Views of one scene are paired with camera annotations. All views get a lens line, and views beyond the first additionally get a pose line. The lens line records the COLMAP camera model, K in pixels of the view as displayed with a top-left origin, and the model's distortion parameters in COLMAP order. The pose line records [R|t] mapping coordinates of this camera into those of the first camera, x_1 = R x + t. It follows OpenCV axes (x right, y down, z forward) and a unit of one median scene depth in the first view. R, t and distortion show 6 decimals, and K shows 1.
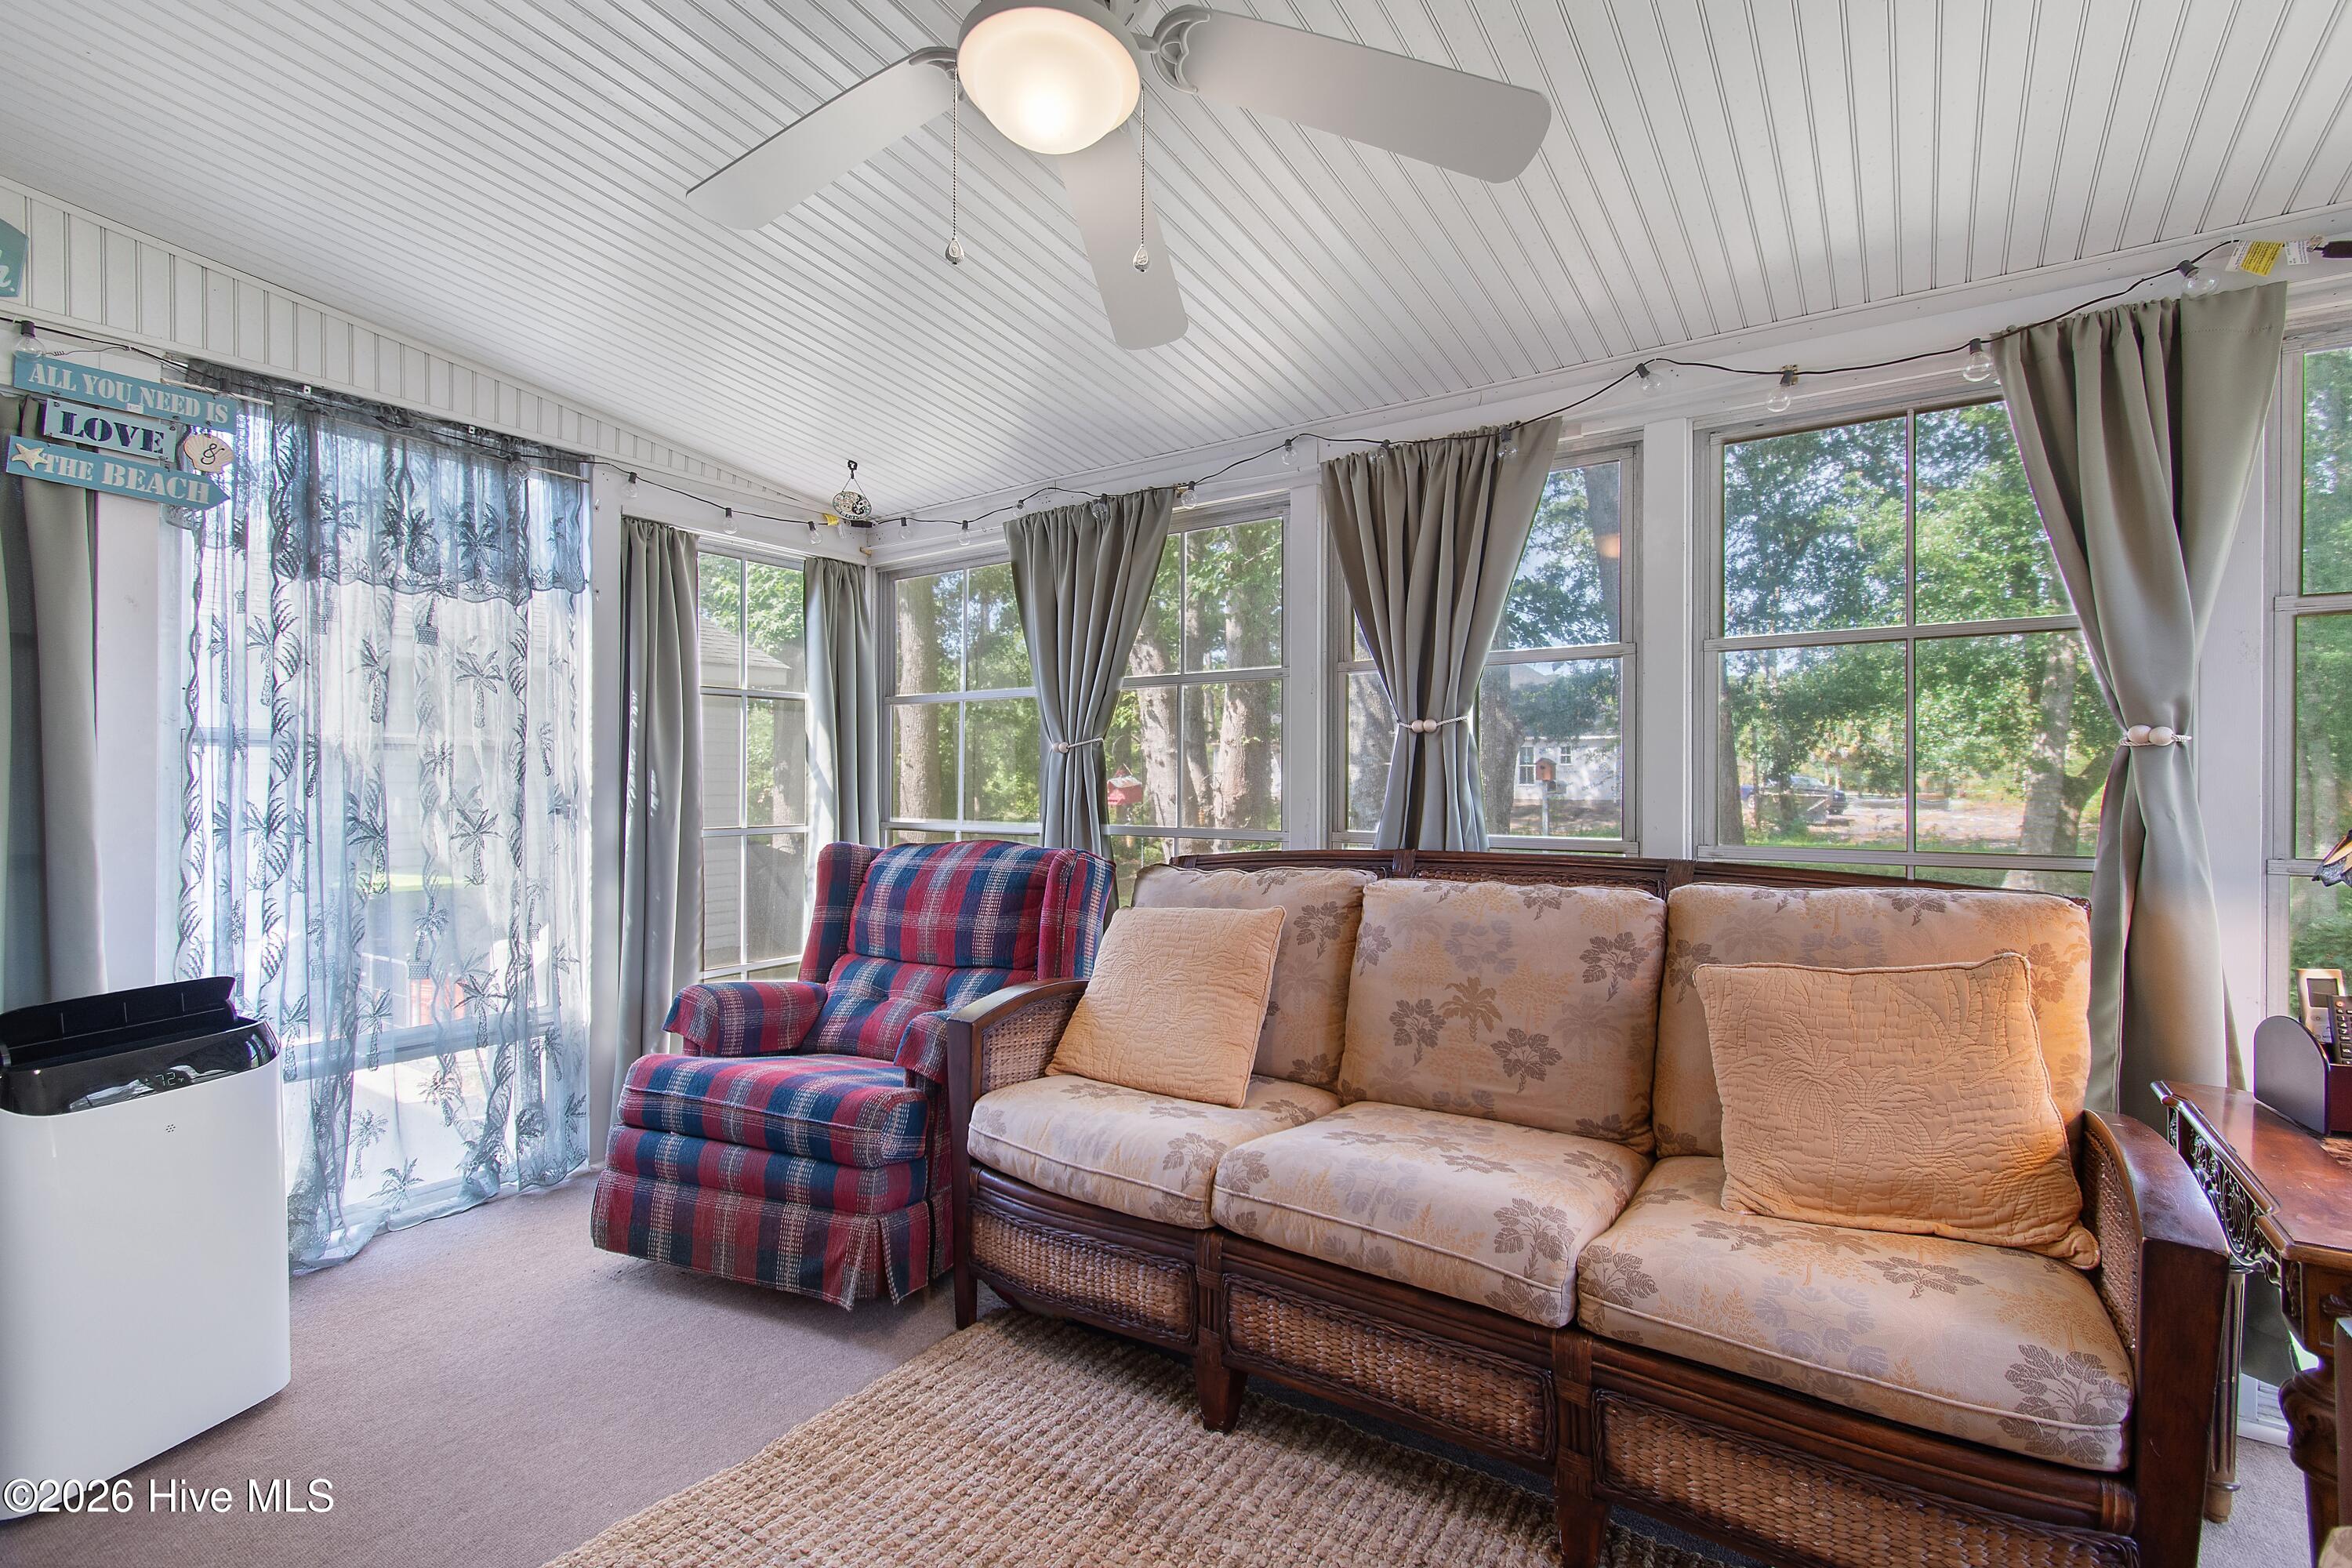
lens RADIAL K [[1034.8, 0, 1162.9], [0, 1034.8, 786.2], [0, 0, 1]] dist [0.000448, -0.000911]
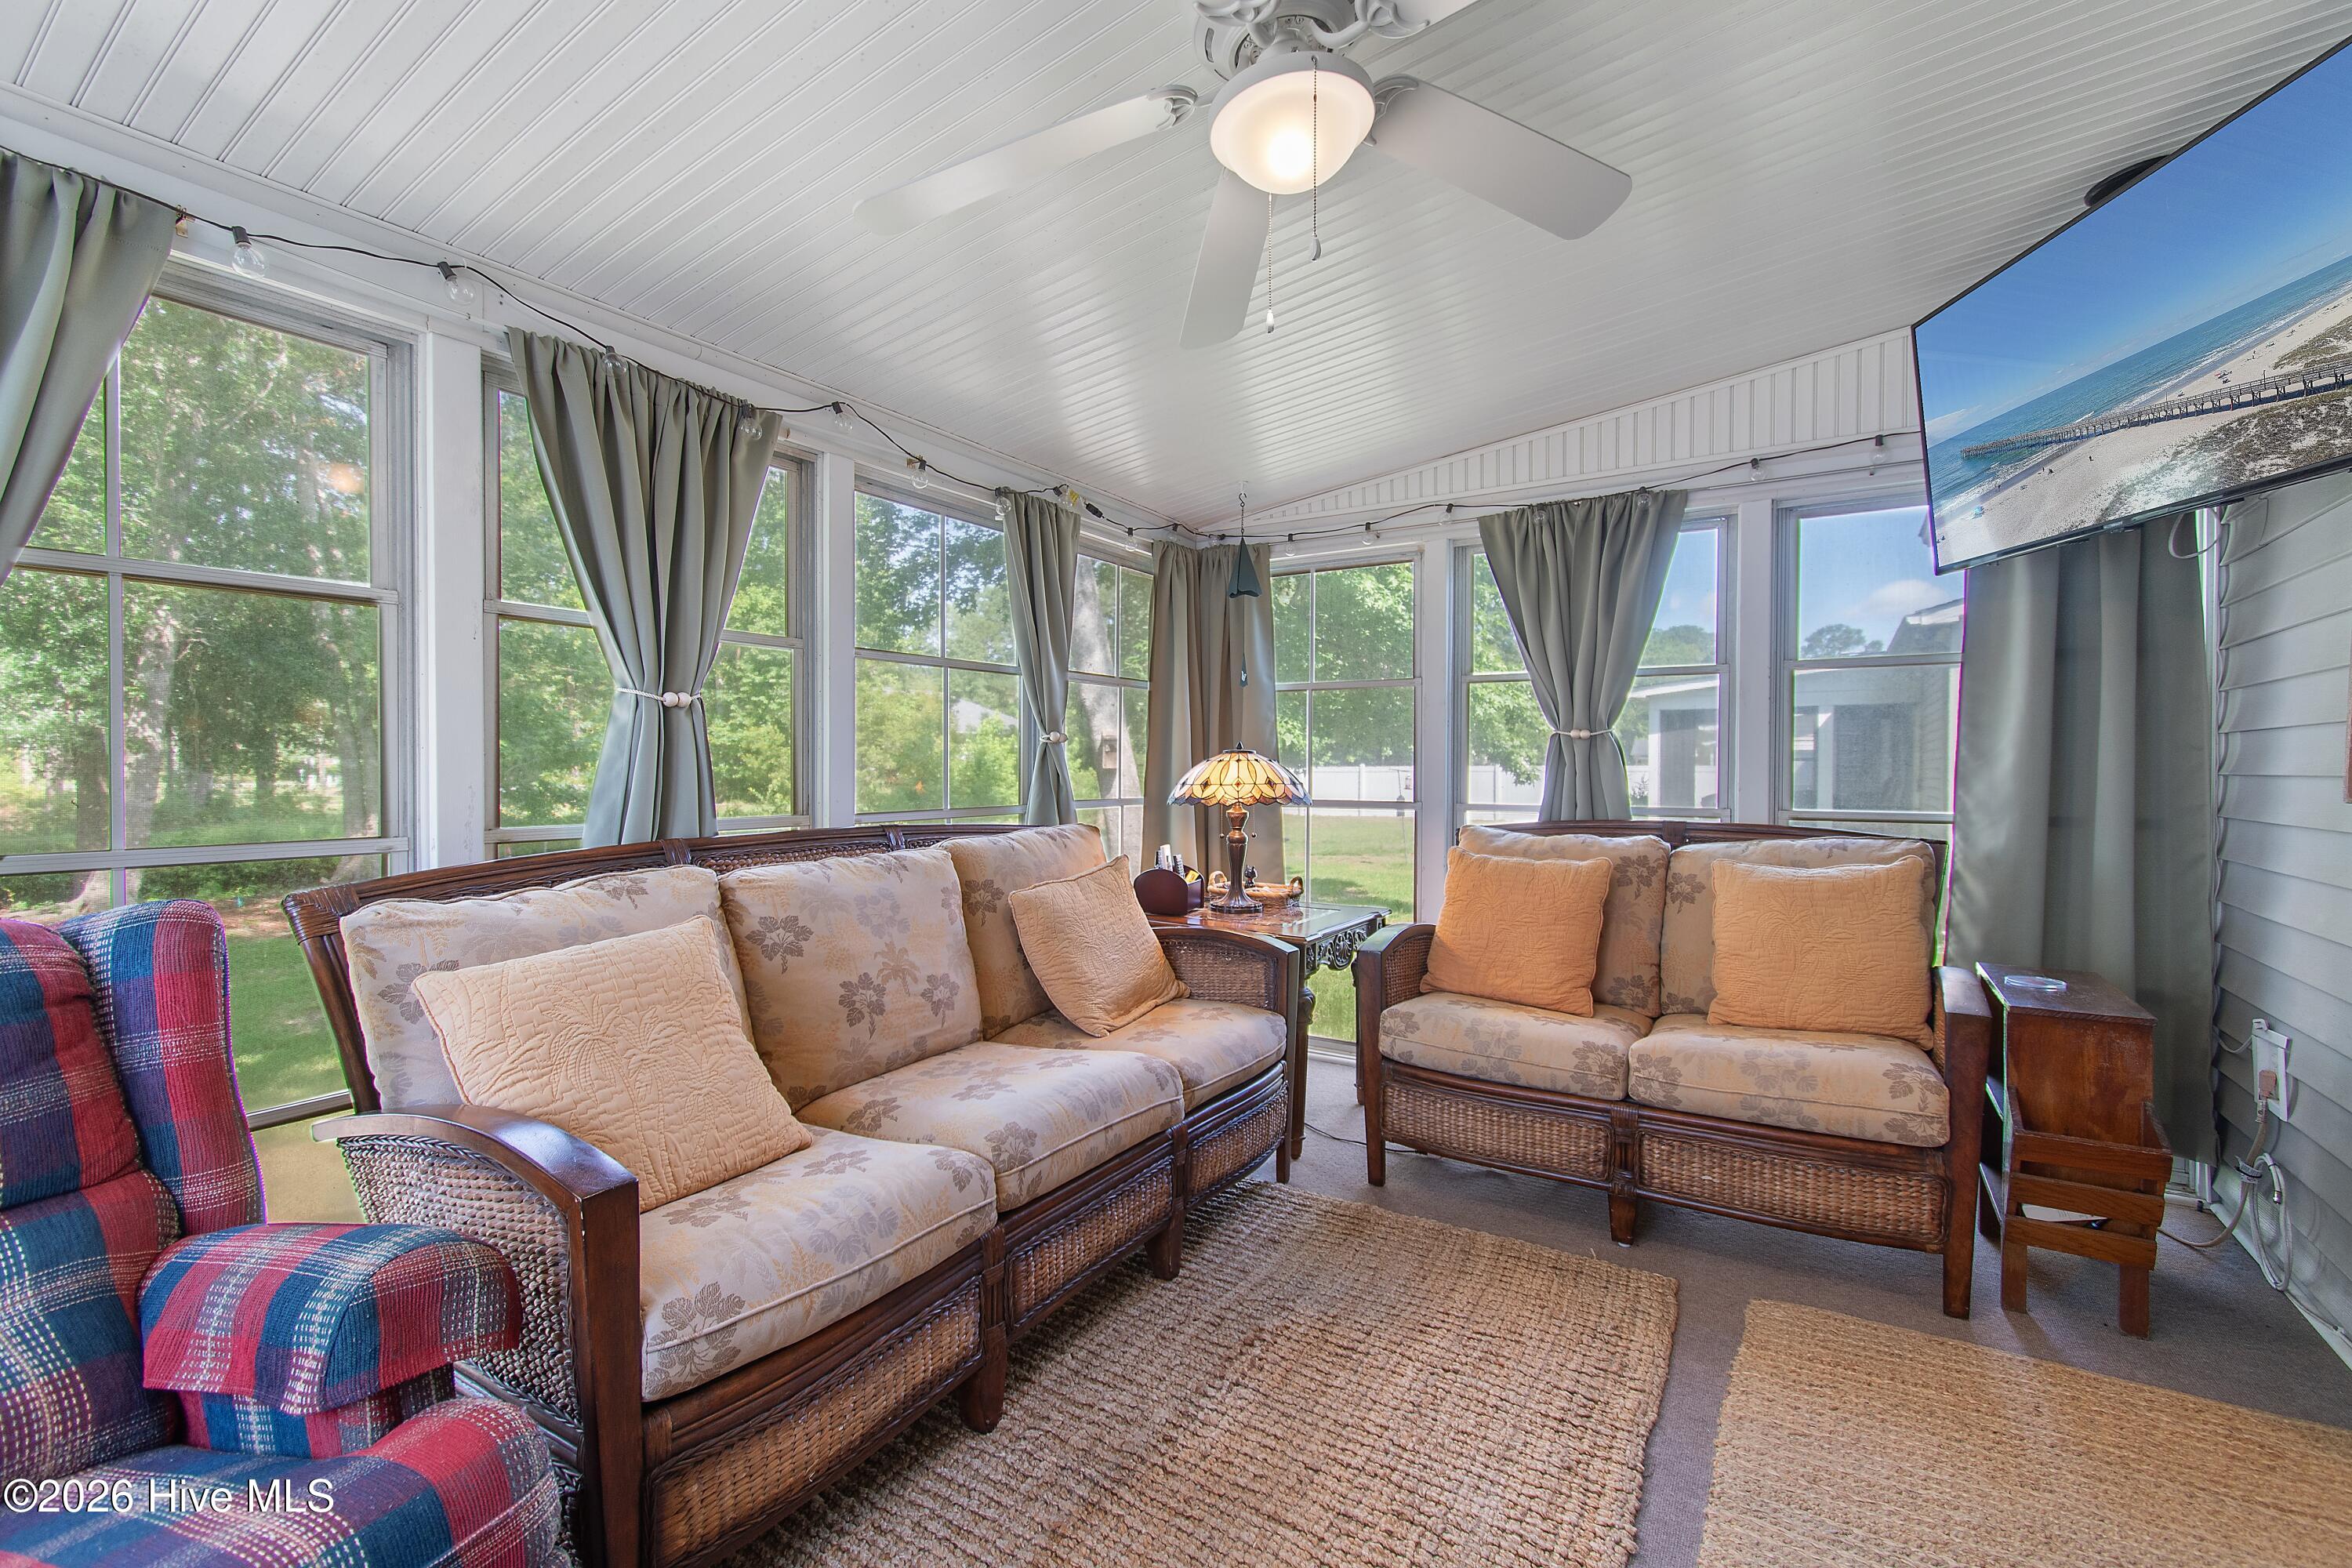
lens RADIAL K [[1034.8, 0, 1162.9], [0, 1034.8, 779.1], [0, 0, 1]] dist [0.000448, -0.000911]
pose [[-0.020053, -0.014524, 0.999693, -0.708918], [0.004396, 0.999884, 0.014615, -0.000767], [-0.999789, 0.004688, -0.019987, 0.659874]]
